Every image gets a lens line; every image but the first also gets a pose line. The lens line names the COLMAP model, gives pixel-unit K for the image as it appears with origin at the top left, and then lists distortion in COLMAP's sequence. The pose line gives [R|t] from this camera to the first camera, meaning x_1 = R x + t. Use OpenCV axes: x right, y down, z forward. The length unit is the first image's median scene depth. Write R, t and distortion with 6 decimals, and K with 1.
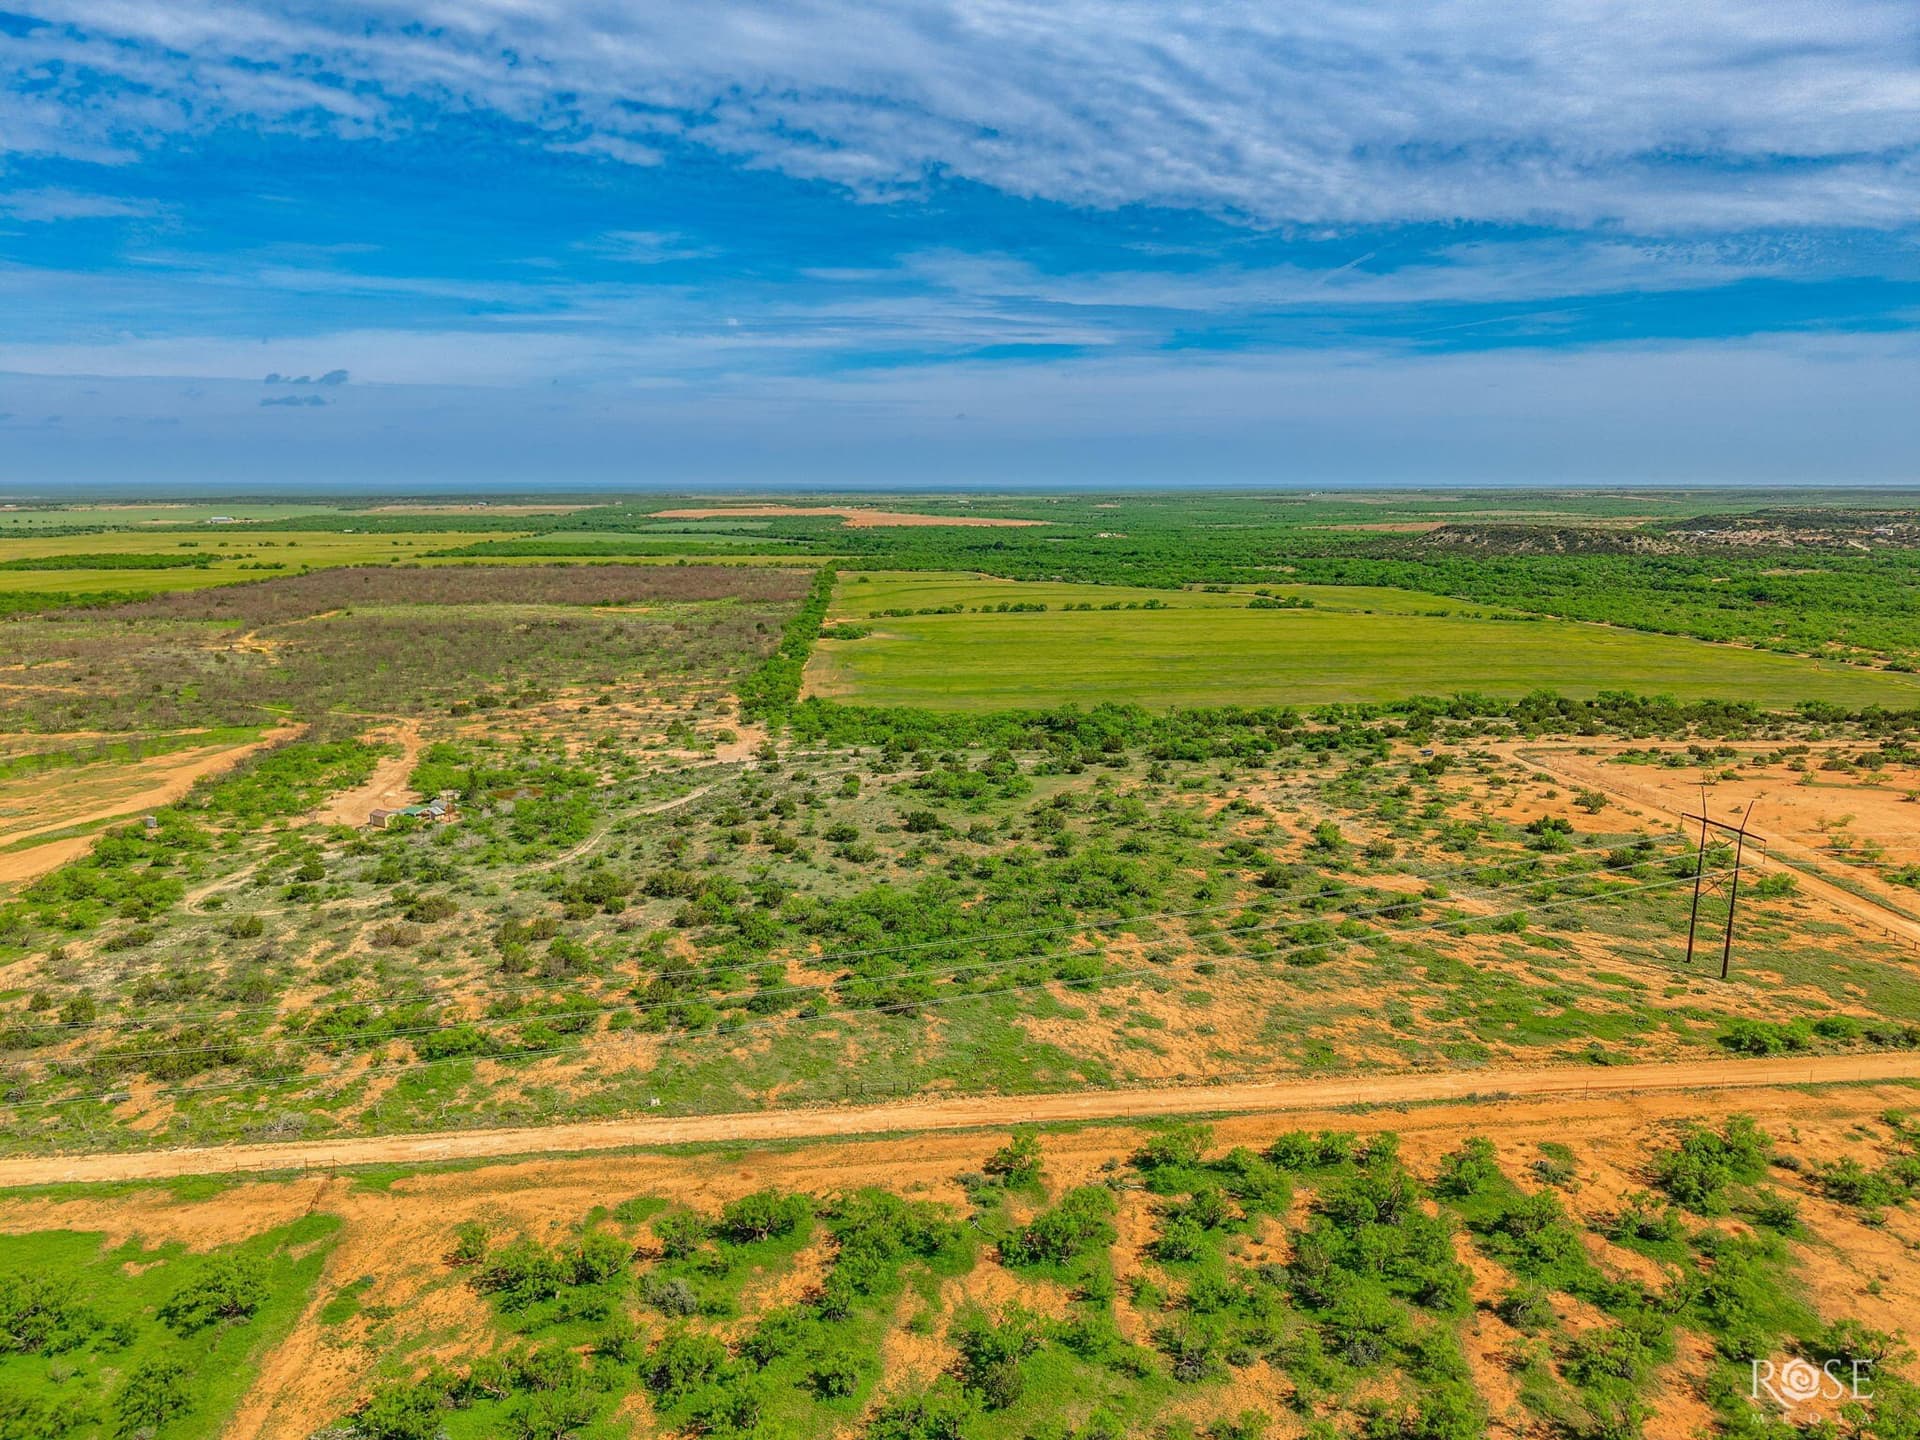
lens RADIAL K [[1277.4, 0, 972.8], [0, 1277.4, 731.4], [0, 0, 1]] dist [0.060500, -0.076544]
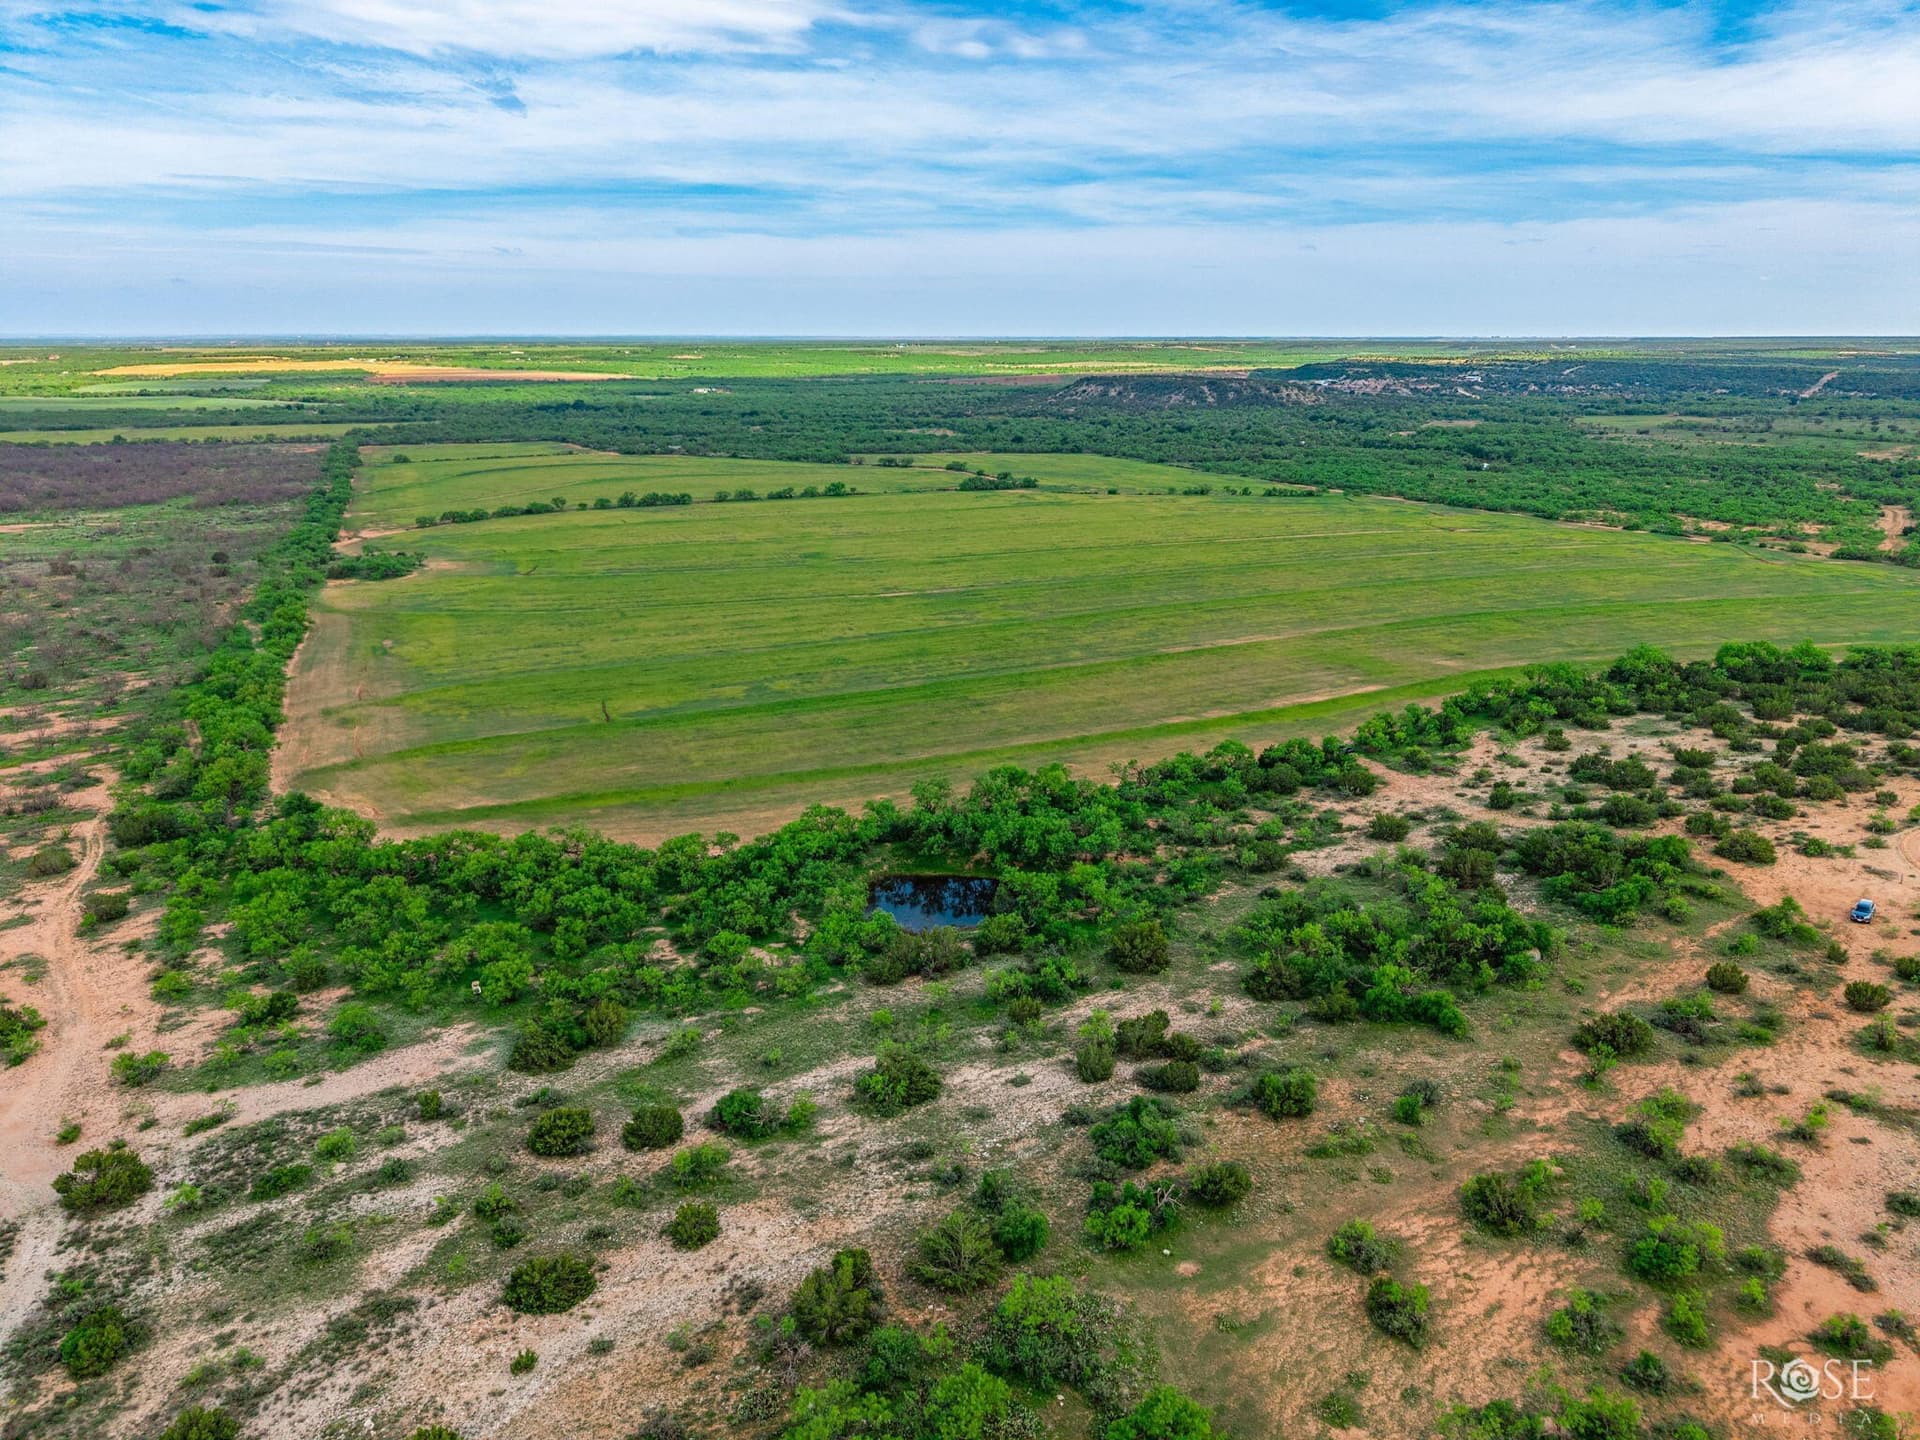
lens RADIAL K [[1268.9, 0, 967.4], [0, 1268.9, 781.4], [0, 0, 1]] dist [0.007123, -0.004443]
pose [[0.948844, -0.104974, 0.297783, -0.014147], [0.060232, 0.985973, 0.155655, -0.029638], [-0.309946, -0.129757, 0.941858, 0.190128]]
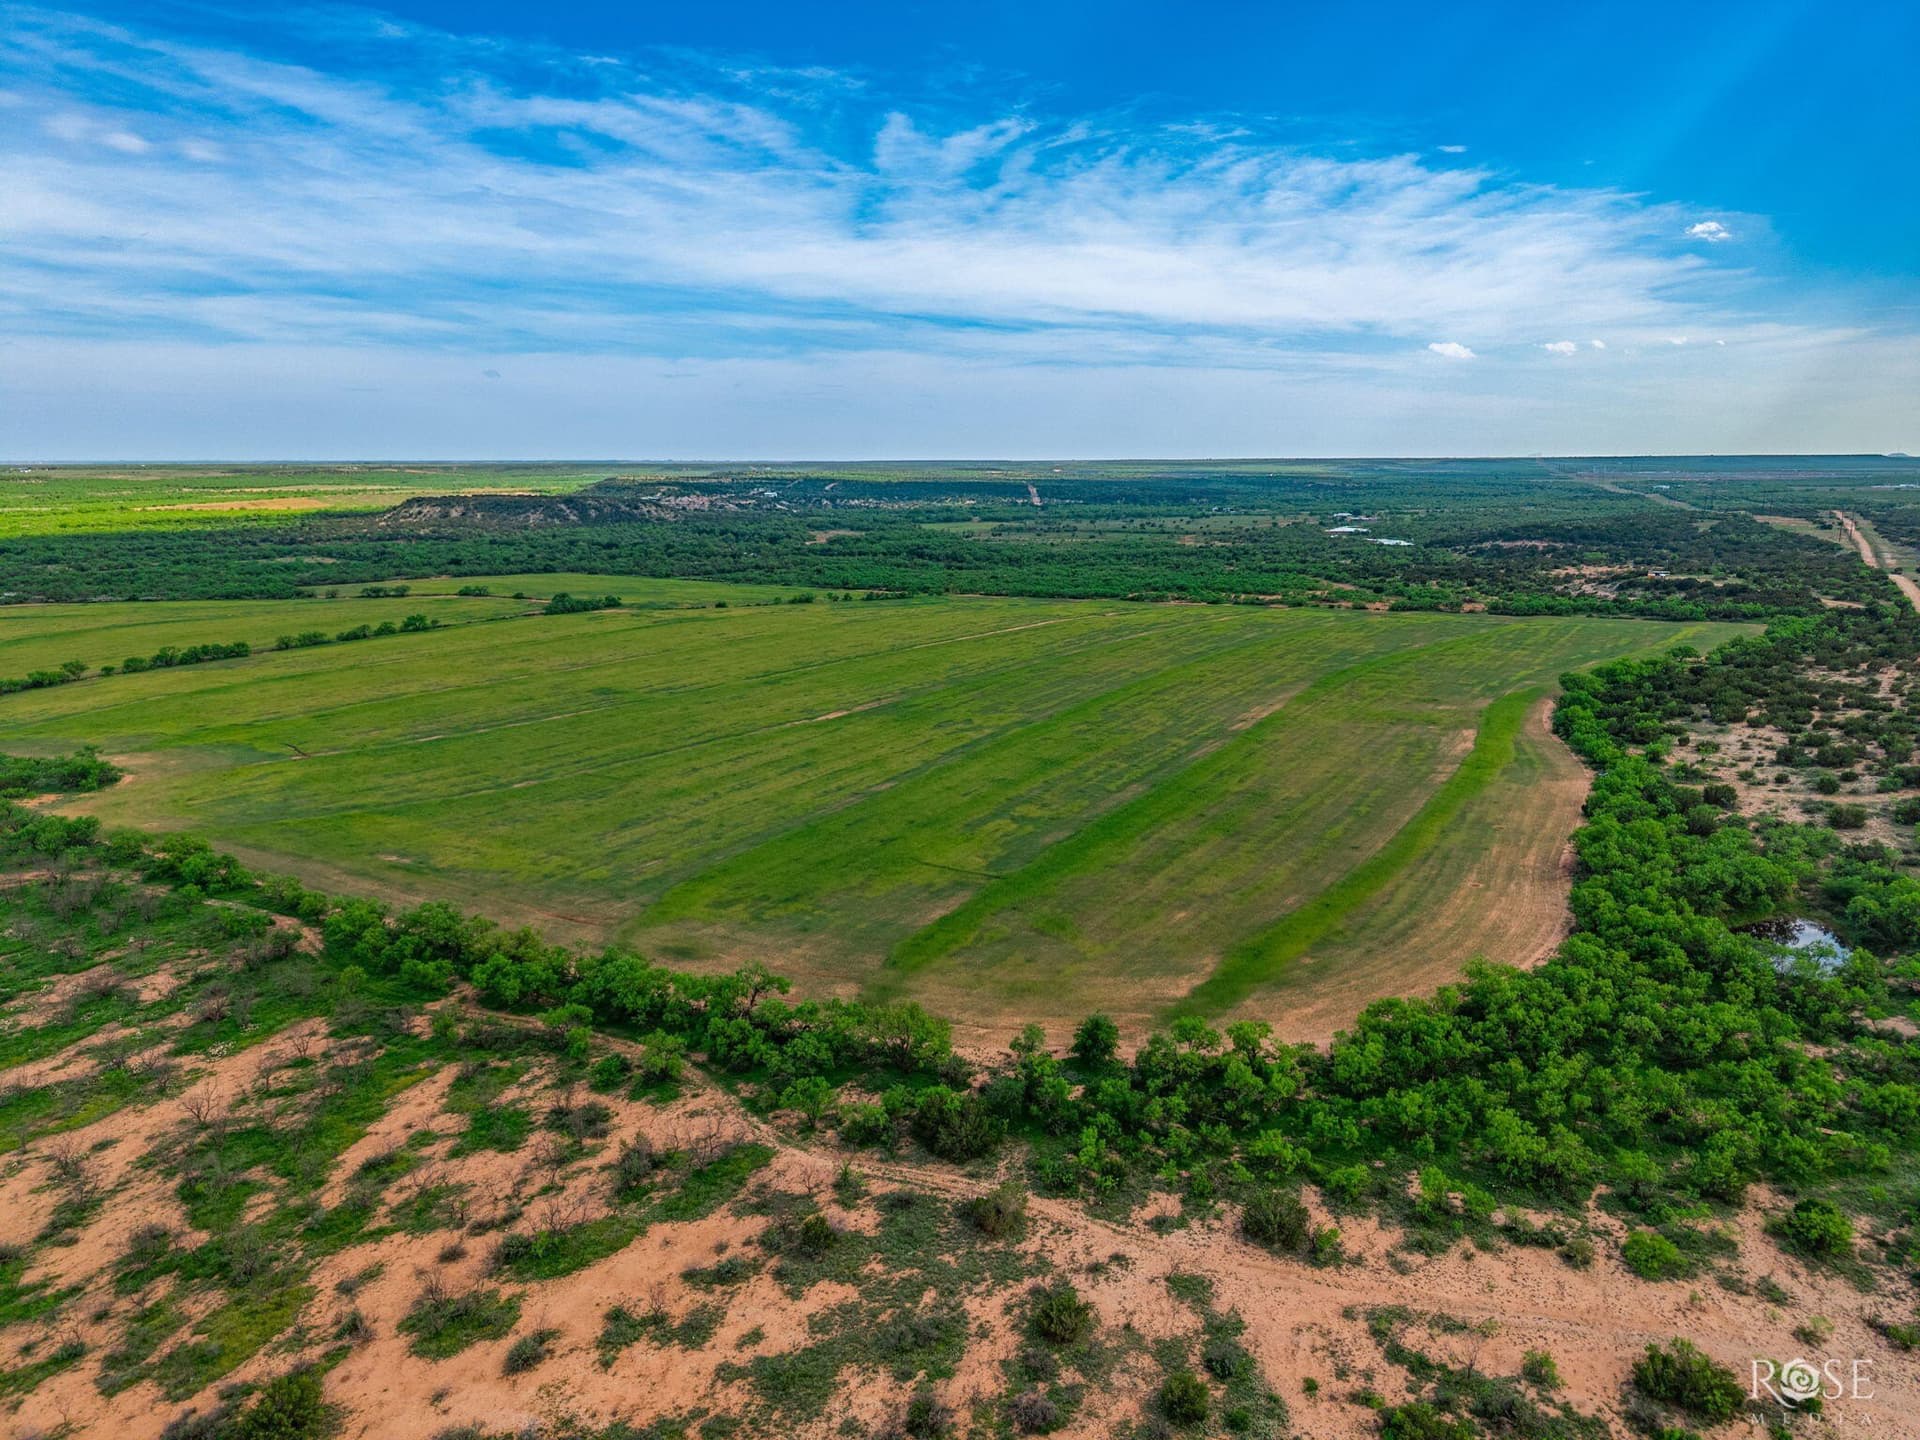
lens RADIAL K [[1278.9, 0, 968.0], [0, 1278.9, 747.0], [0, 0, 1]] dist [0.016714, -0.015826]
pose [[0.594767, -0.178536, 0.783822, -0.131288], [0.155426, 0.982168, 0.105777, -0.045409], [-0.788730, 0.058914, 0.611910, 0.295726]]
